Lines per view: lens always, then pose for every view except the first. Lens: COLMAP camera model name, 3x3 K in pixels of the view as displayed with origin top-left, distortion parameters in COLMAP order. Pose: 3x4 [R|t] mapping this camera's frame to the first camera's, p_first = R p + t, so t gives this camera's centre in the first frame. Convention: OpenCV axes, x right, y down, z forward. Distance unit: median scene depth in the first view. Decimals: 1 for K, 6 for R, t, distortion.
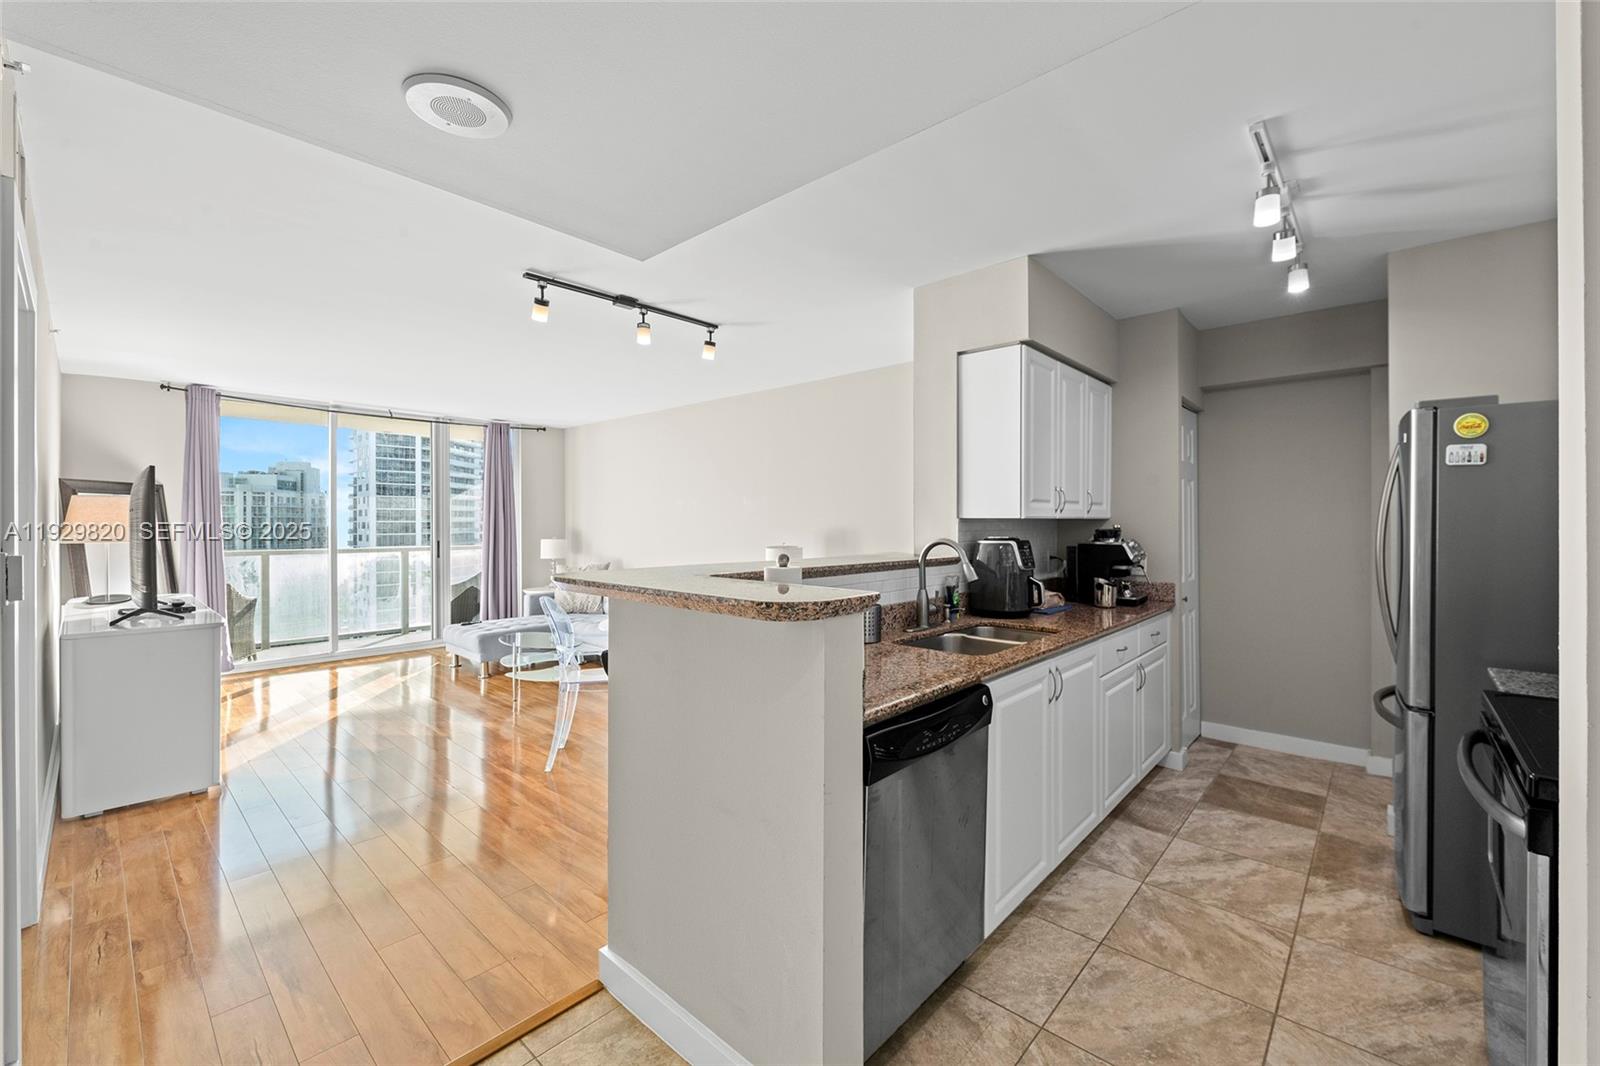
lens RADIAL K [[665.0, 0, 820.9], [0, 665.0, 519.9], [0, 0, 1]] dist [0.012652, -0.004594]
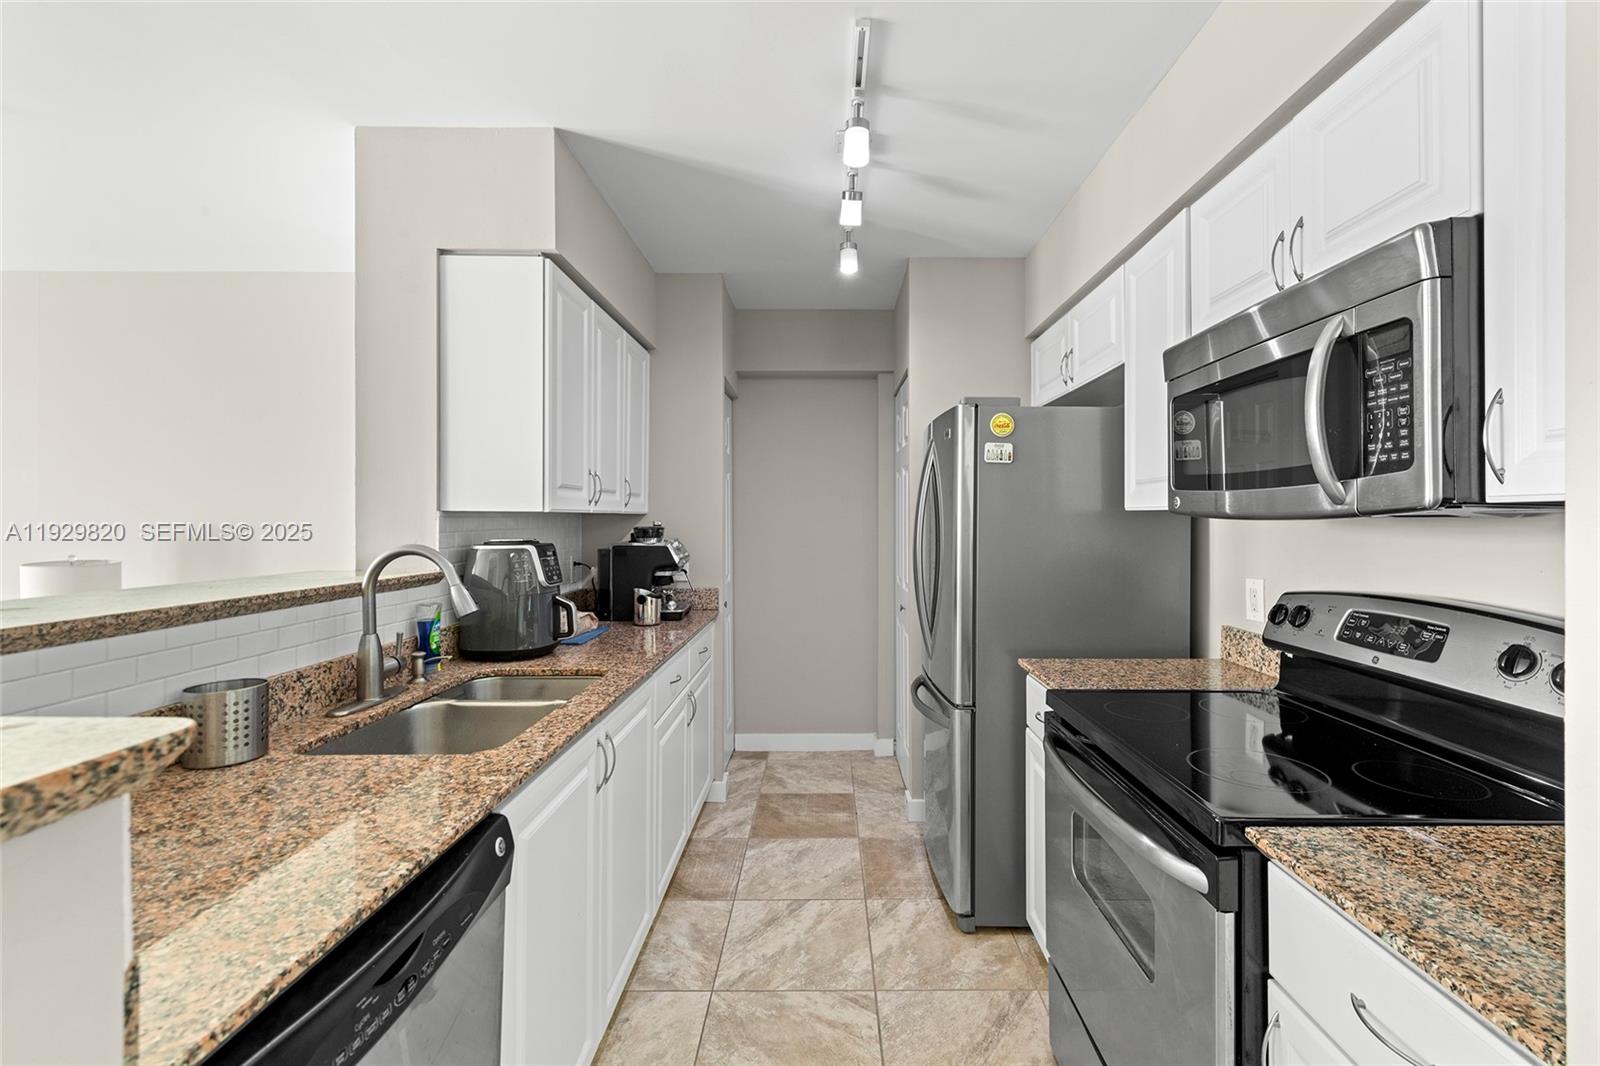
lens RADIAL K [[665.0, 0, 820.9], [0, 665.0, 519.9], [0, 0, 1]] dist [0.012652, -0.004594]
pose [[0.744447, 0.000784, 0.667681, 0.056024], [-0.004193, 0.999985, 0.003501, 0.002379], [-0.667669, -0.005406, 0.744439, 0.303568]]
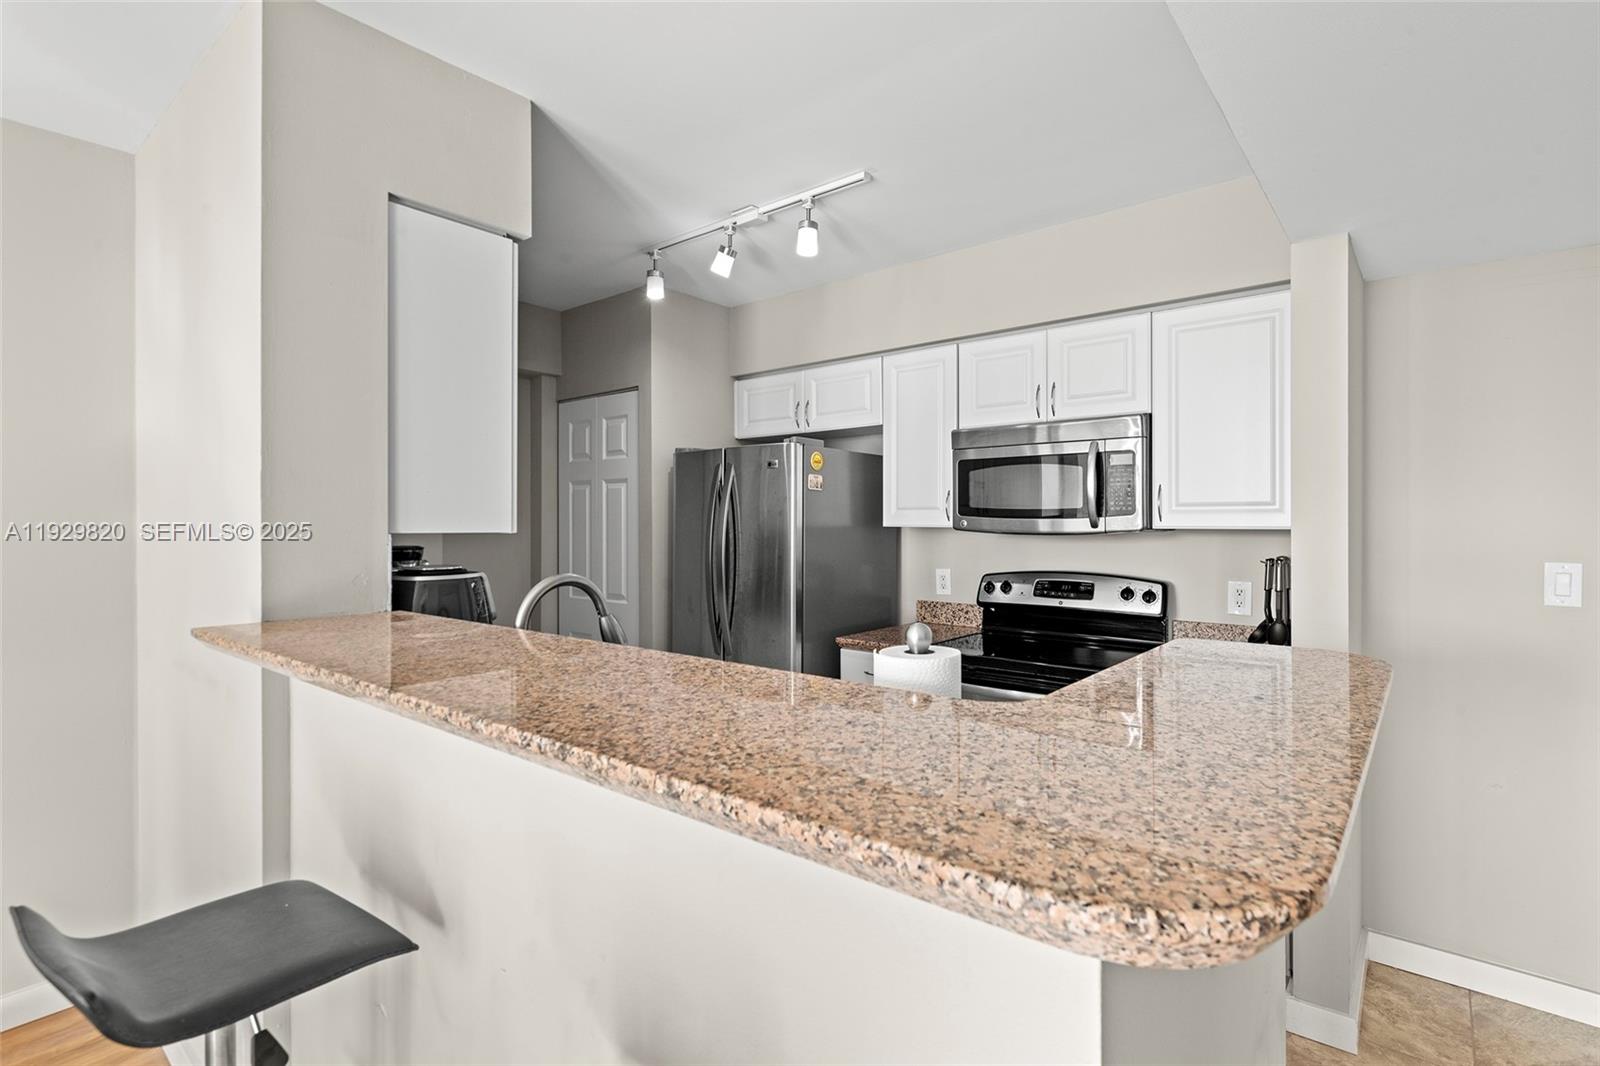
lens RADIAL K [[749.5, 0, 800.0], [0, 749.5, 533.0], [0, 0, 1]] dist [0.000136, -0.000116]
pose [[-0.016540, -0.012216, 0.999789, -0.383374], [-0.004918, 0.999914, 0.012137, -0.009944], [-0.999851, -0.004716, -0.016599, 0.760091]]
